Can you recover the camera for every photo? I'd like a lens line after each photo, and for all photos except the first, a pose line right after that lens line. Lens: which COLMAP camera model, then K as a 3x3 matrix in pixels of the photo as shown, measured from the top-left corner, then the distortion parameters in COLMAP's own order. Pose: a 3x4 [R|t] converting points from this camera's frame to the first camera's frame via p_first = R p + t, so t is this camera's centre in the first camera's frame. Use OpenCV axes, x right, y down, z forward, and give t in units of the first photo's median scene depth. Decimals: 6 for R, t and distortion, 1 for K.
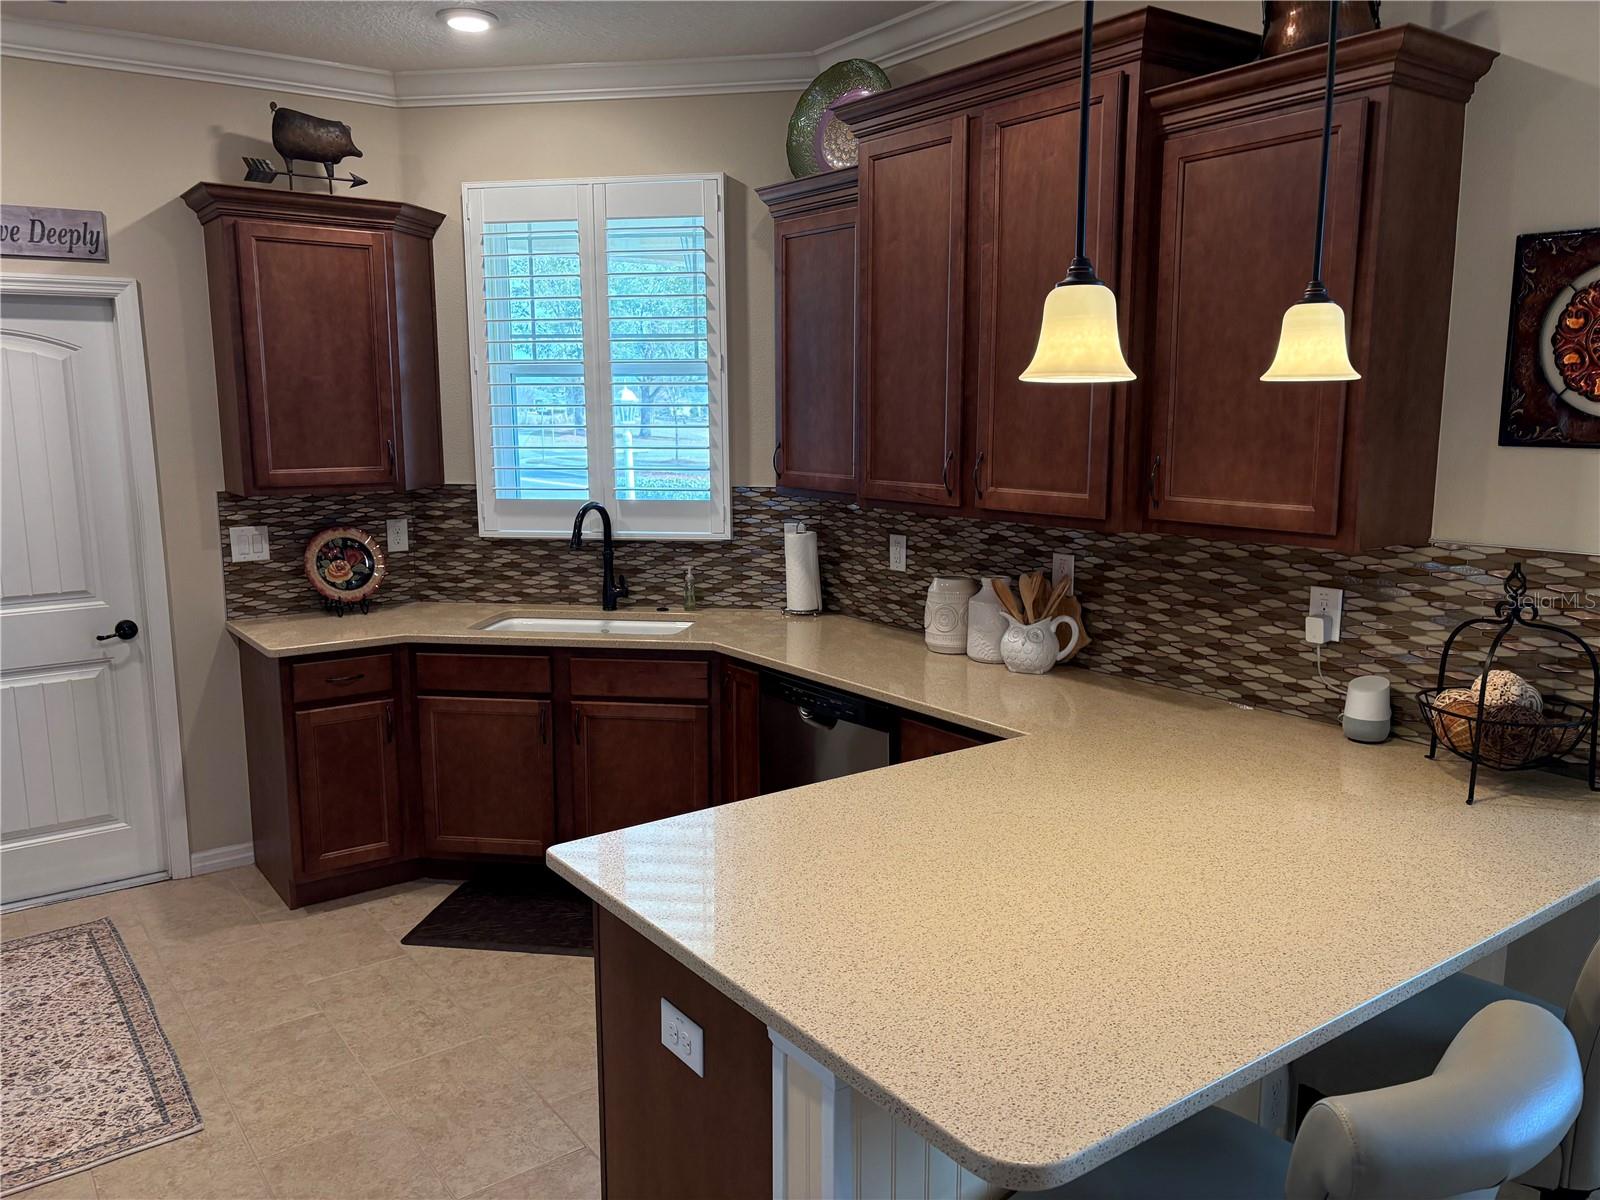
lens RADIAL K [[1212.4, 0, 804.2], [0, 1212.4, 597.2], [0, 0, 1]] dist [0.024789, -0.000407]
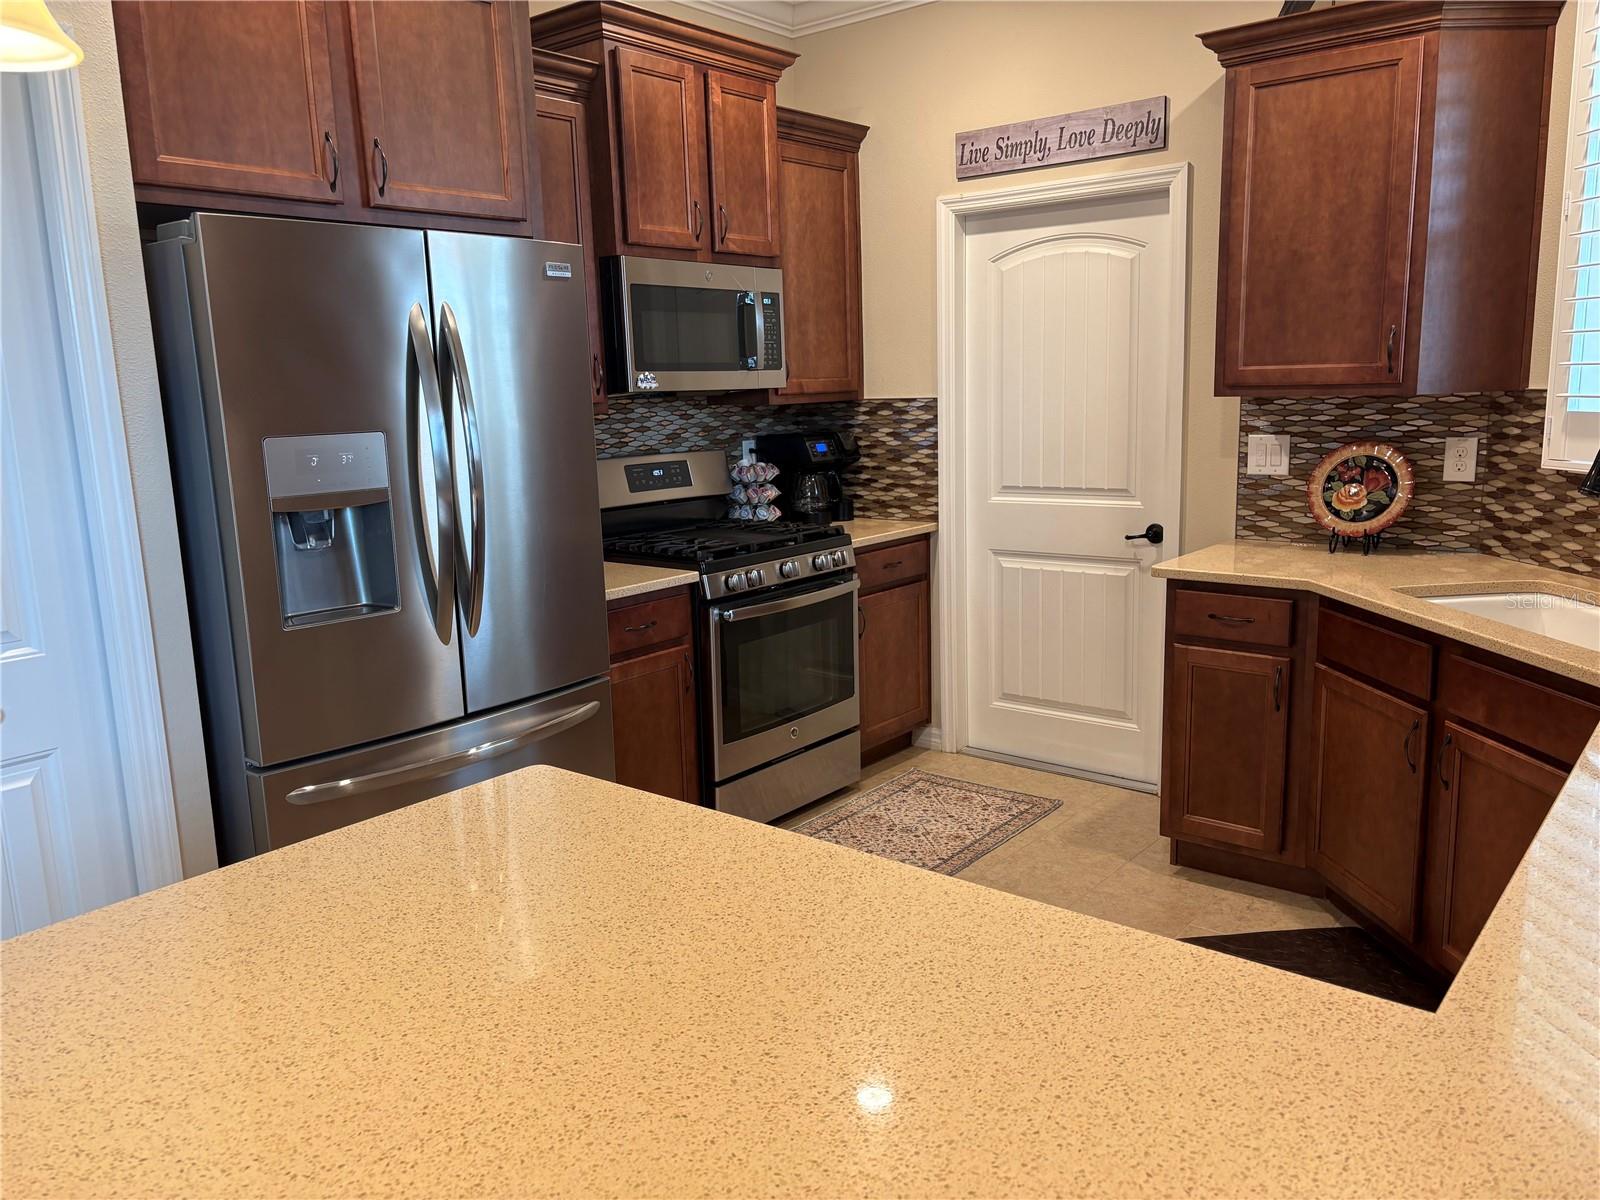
lens RADIAL K [[1212.4, 0, 802.6], [0, 1212.4, 603.8], [0, 0, 1]] dist [0.024789, -0.000407]
pose [[0.251154, 0.175635, -0.951879, 0.309166], [-0.124308, 0.981109, 0.148230, -0.027191], [0.959932, 0.081097, 0.268242, 0.460614]]
